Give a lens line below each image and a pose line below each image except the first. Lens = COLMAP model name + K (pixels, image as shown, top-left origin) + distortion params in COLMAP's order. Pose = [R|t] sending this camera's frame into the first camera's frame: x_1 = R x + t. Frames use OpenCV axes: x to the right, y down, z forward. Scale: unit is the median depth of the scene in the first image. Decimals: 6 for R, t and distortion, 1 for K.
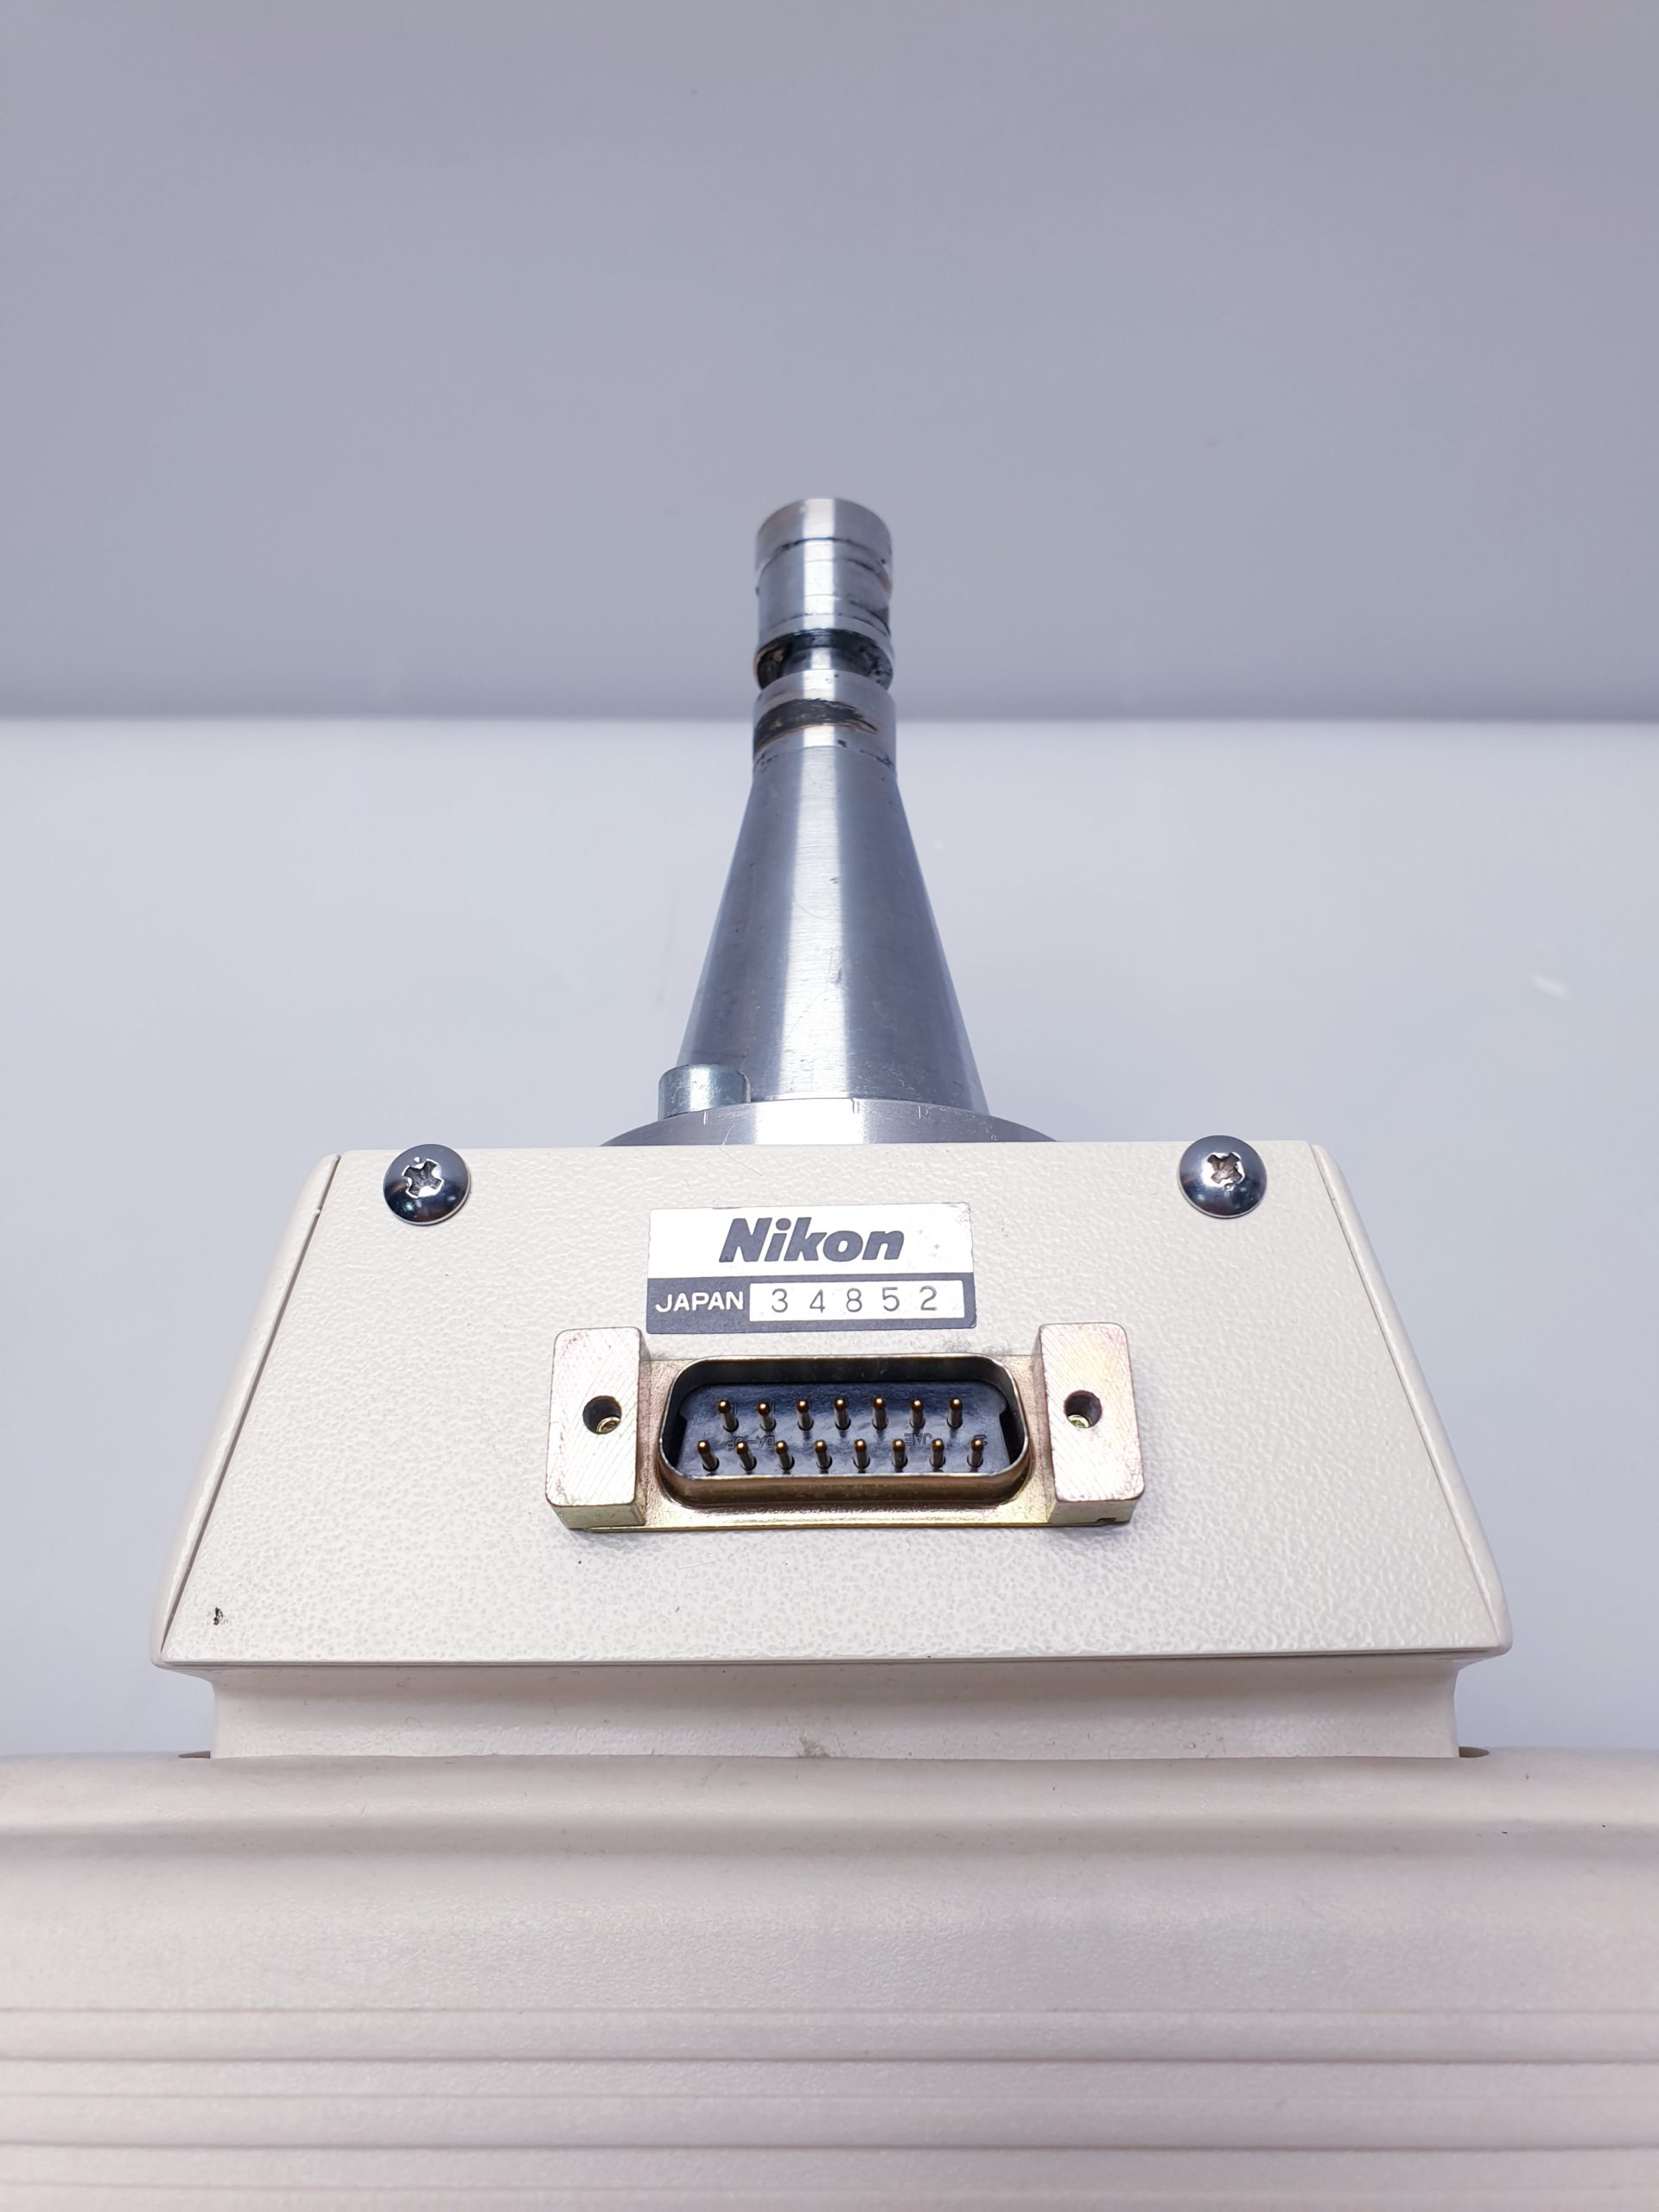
lens RADIAL K [[1693.2, 0, 829.5], [0, 1693.2, 1106.0], [0, 0, 1]] dist [0.000738, -0.004257]
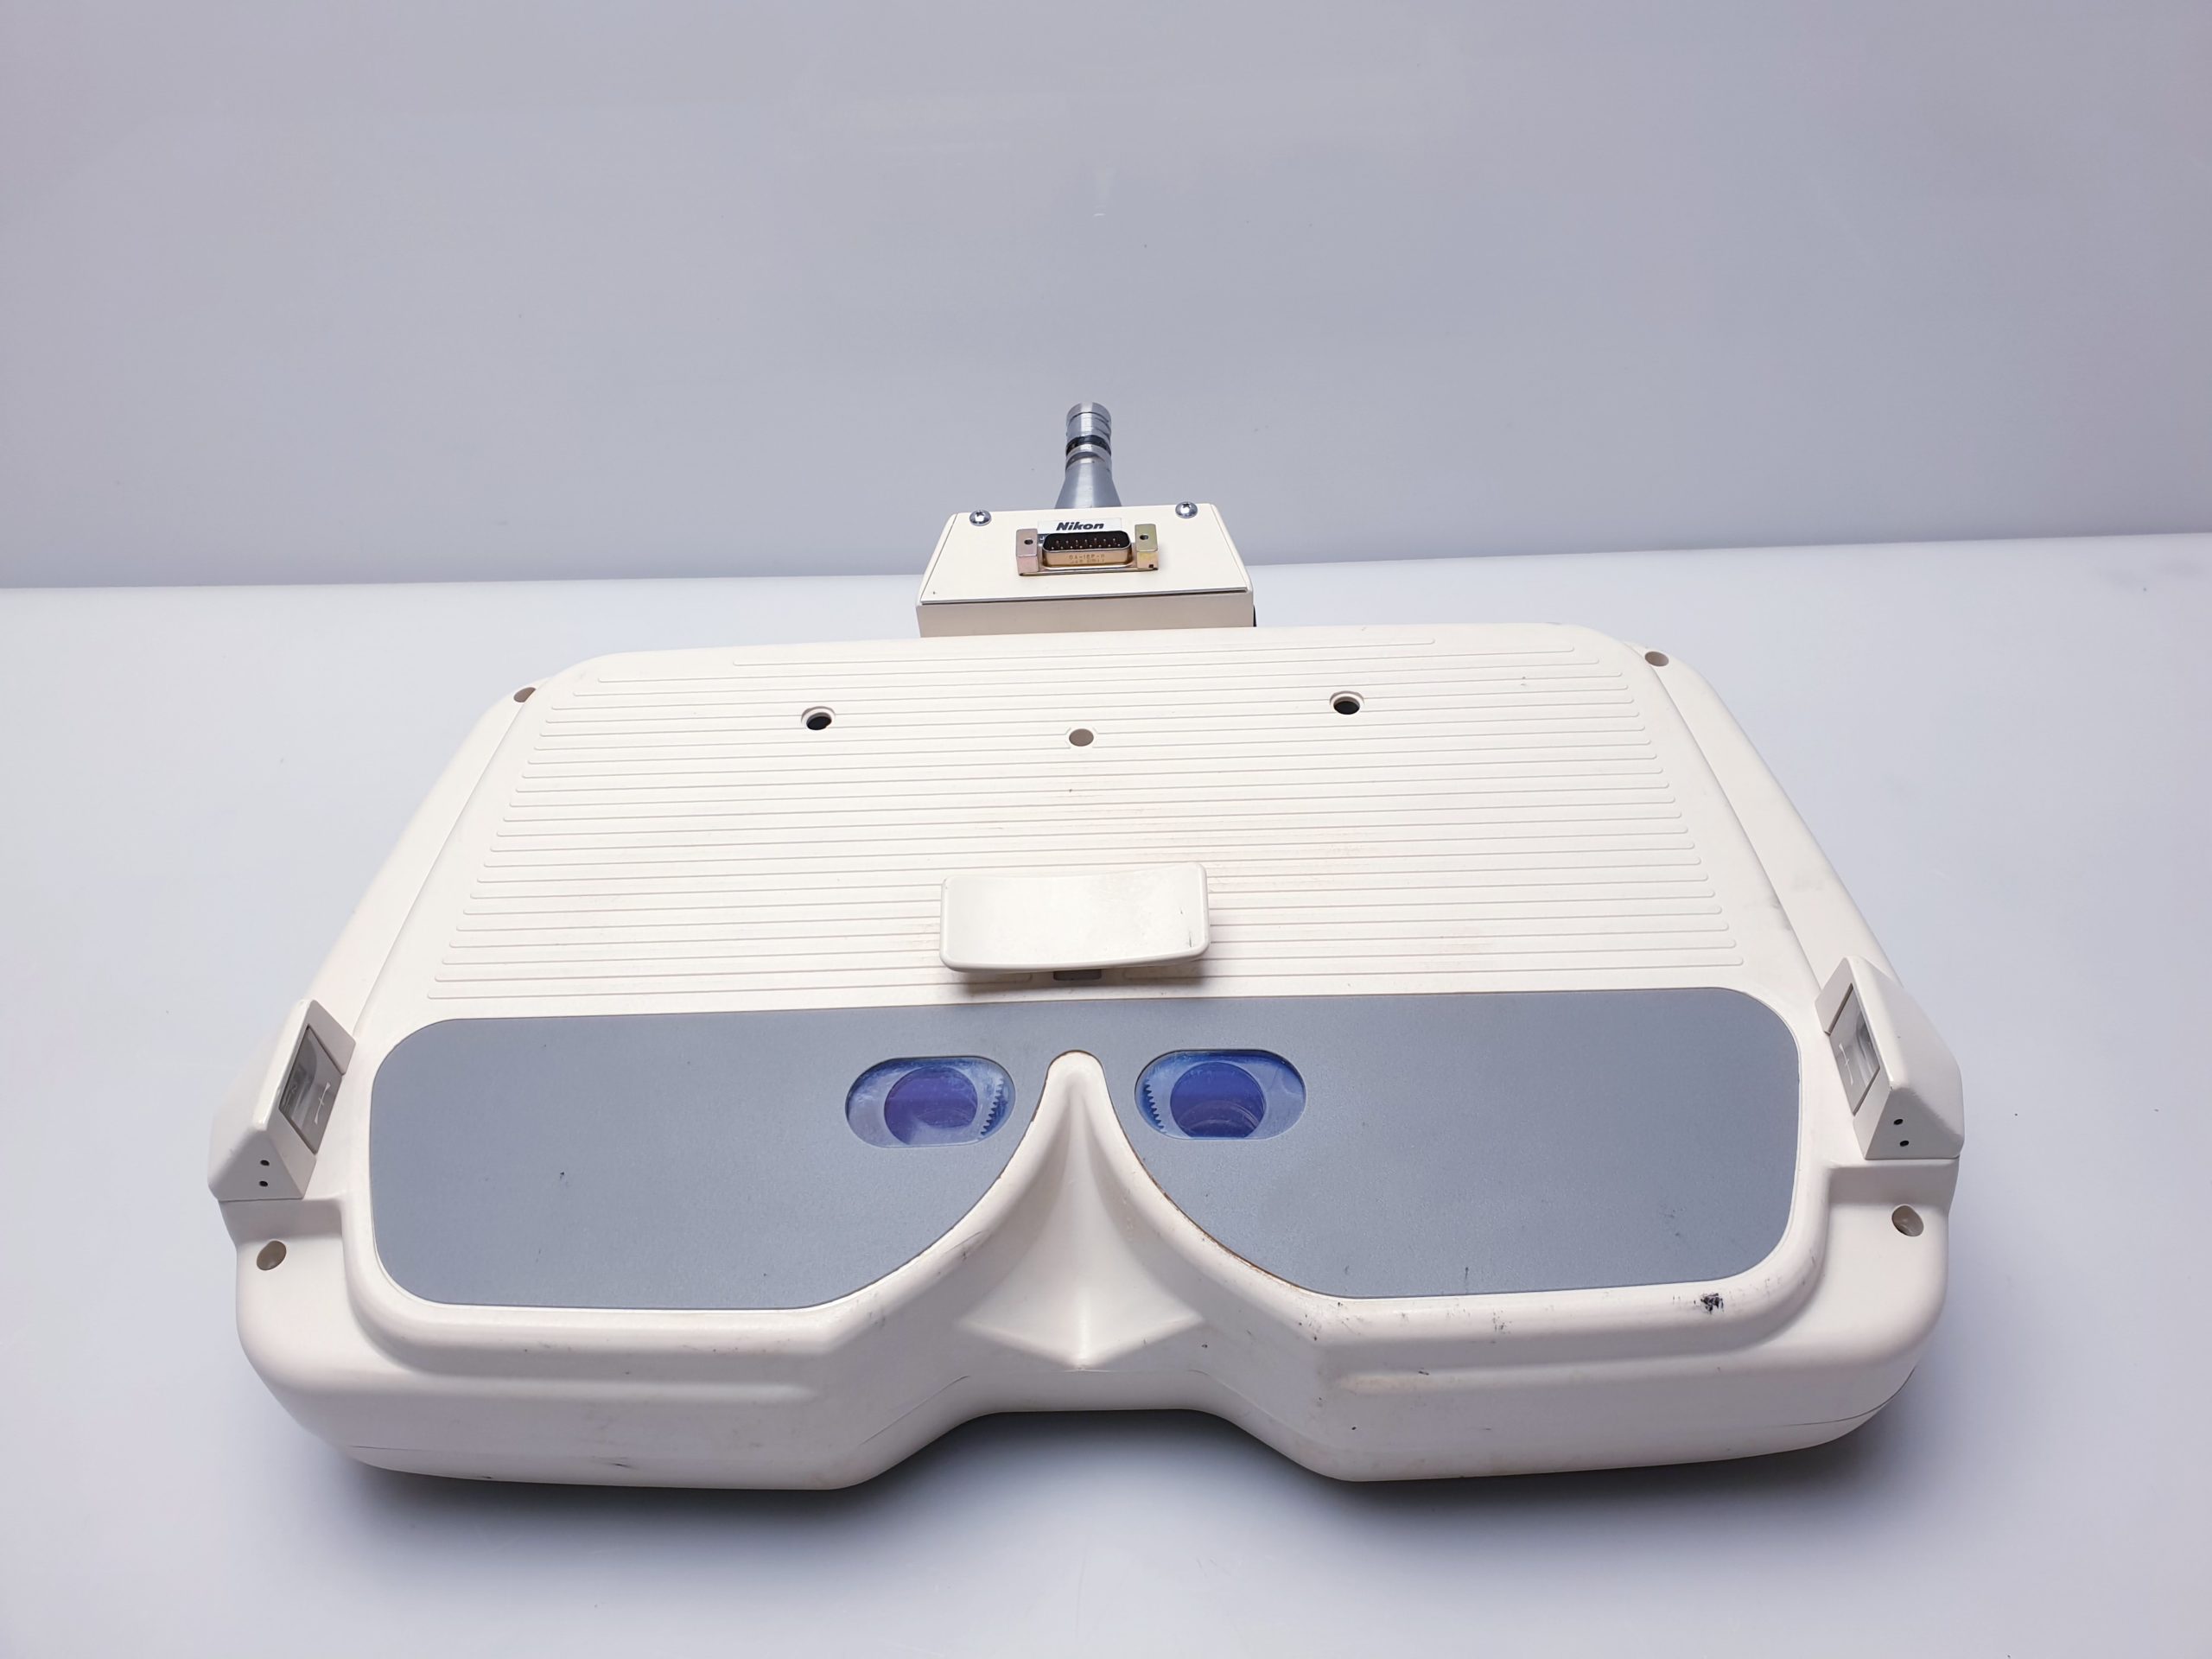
lens RADIAL K [[1693.2, 0, 1106.0], [0, 1693.2, 829.5], [0, 0, 1]] dist [0.000738, -0.004257]
pose [[0.999684, -0.014611, -0.020439, 0.105024], [0.007910, 0.955172, -0.295944, 1.686929], [0.023847, 0.295689, 0.954986, -2.225304]]
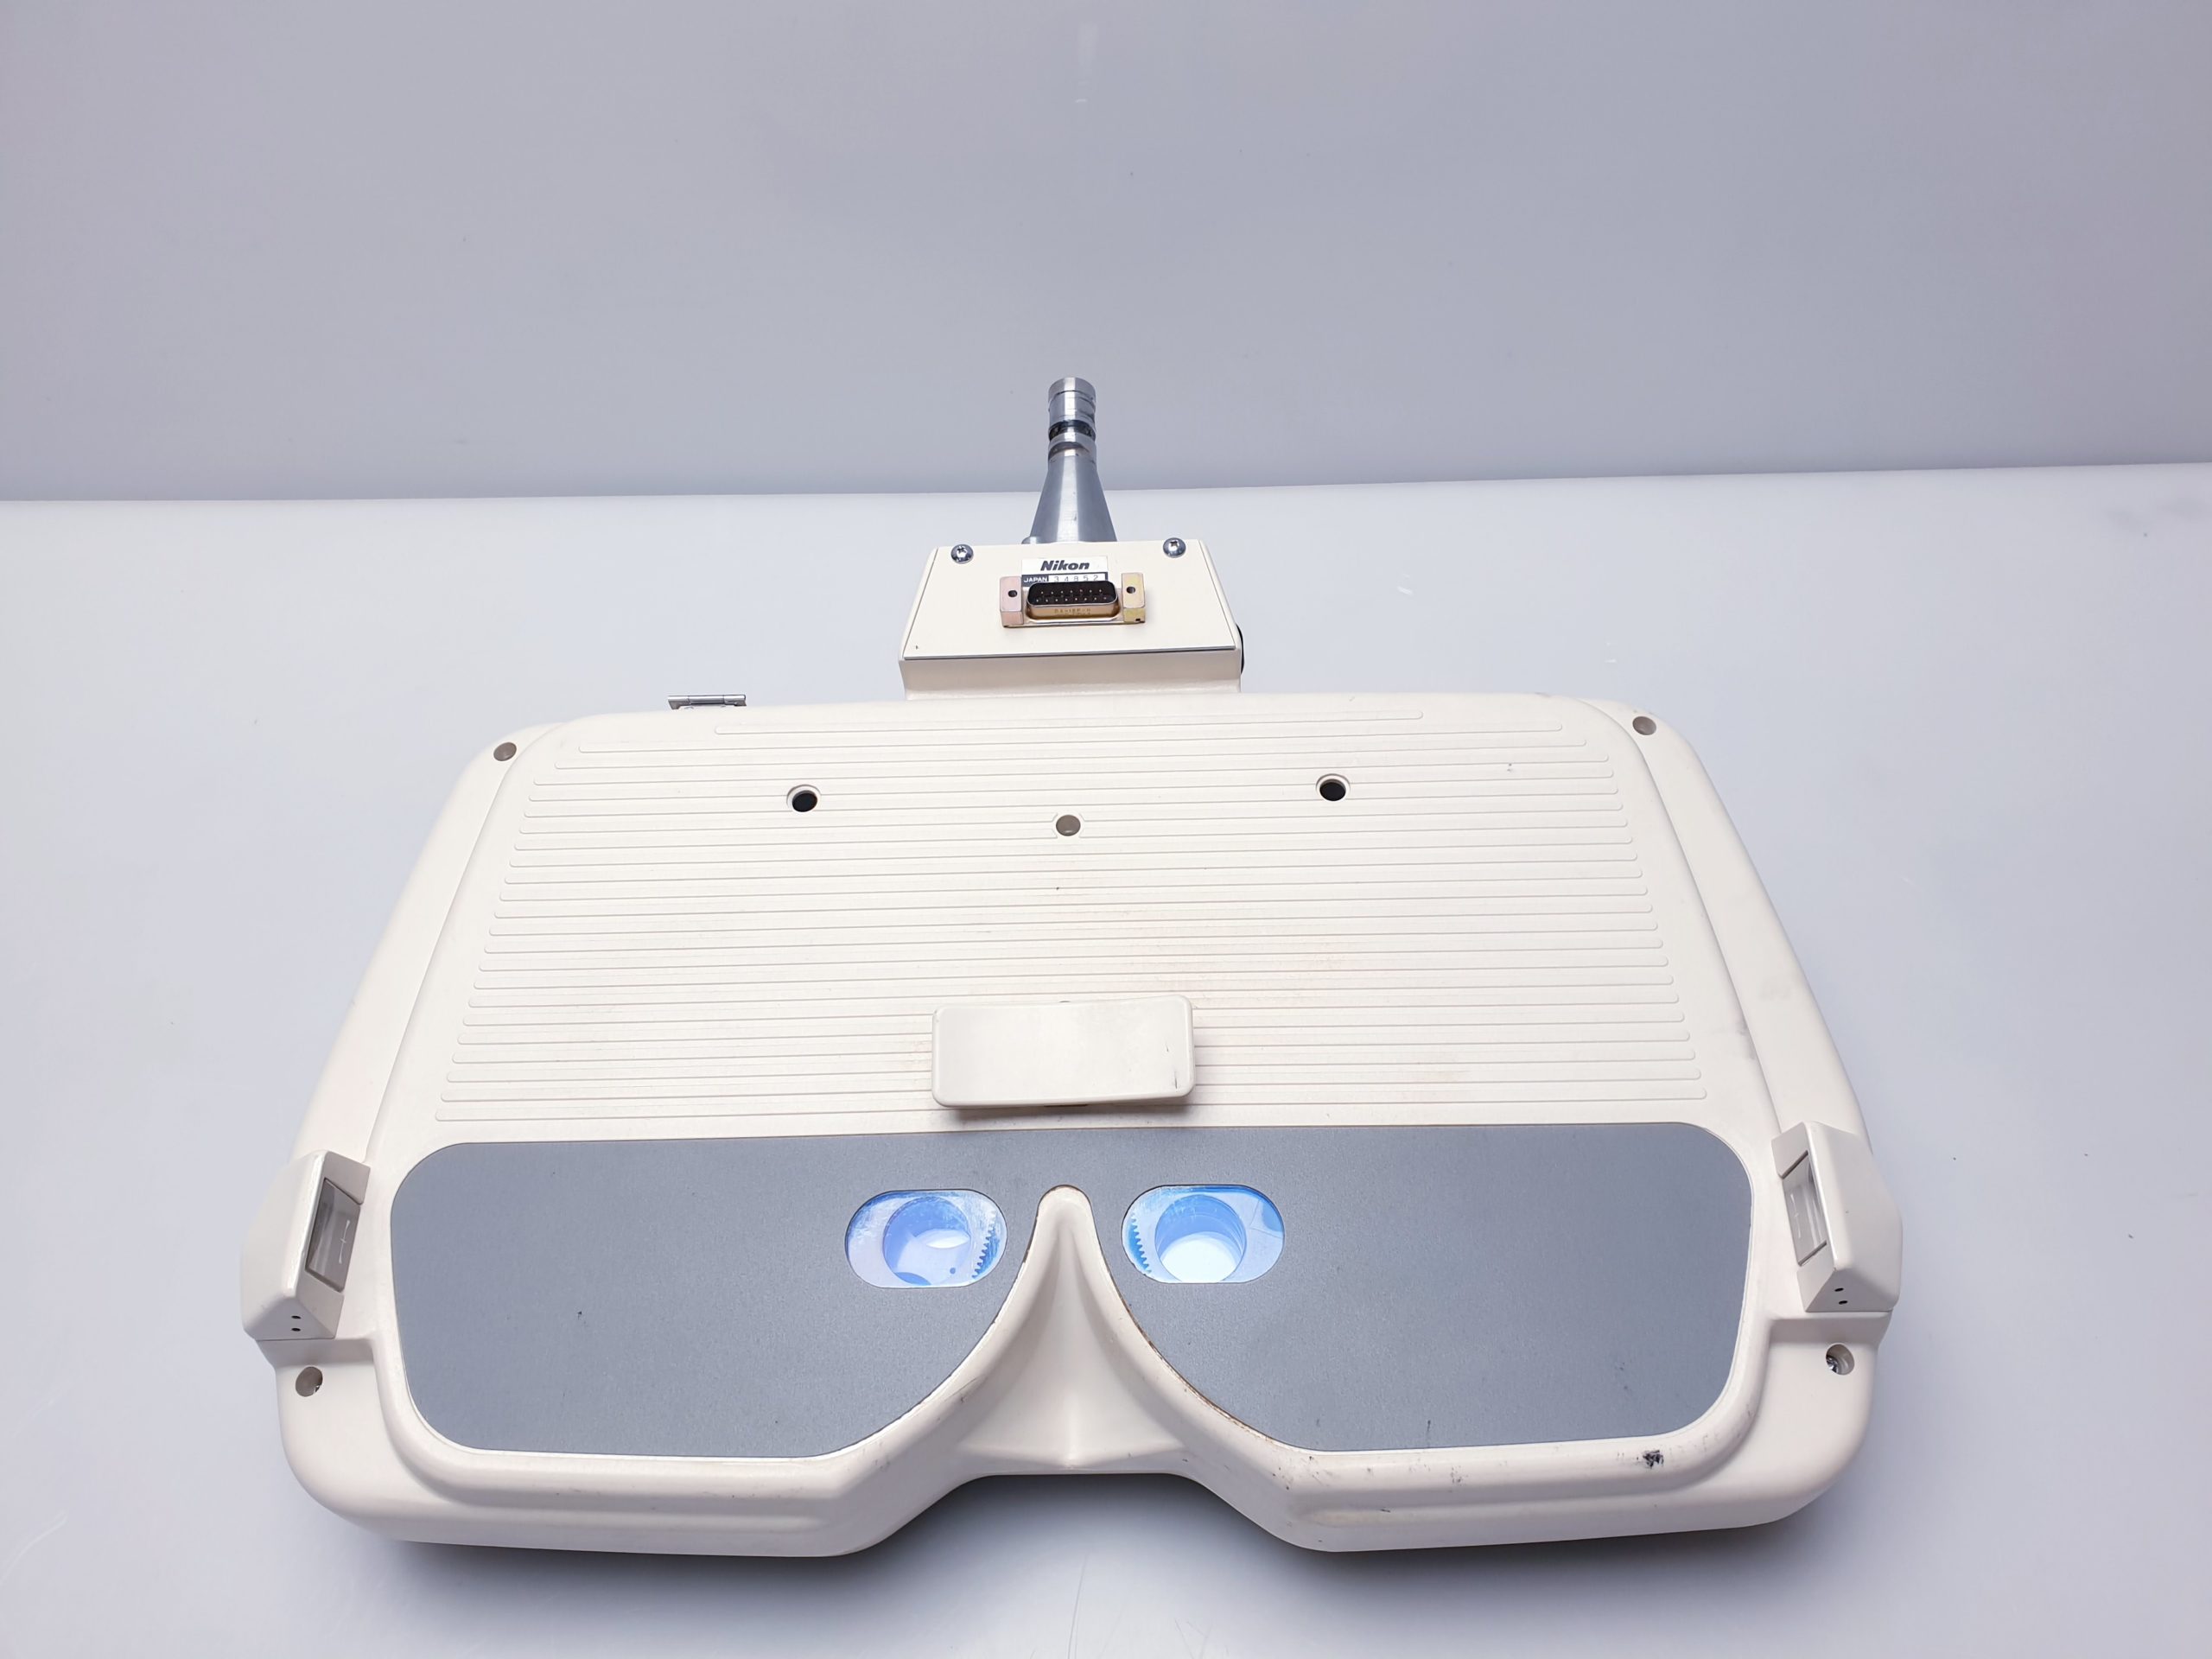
lens RADIAL K [[1693.2, 0, 1106.0], [0, 1693.2, 829.5], [0, 0, 1]] dist [0.000738, -0.004257]
pose [[0.999918, -0.010058, -0.007954, 0.093758], [0.009225, 0.995087, -0.098576, 0.927181], [0.008907, 0.098494, 0.995098, -2.406409]]
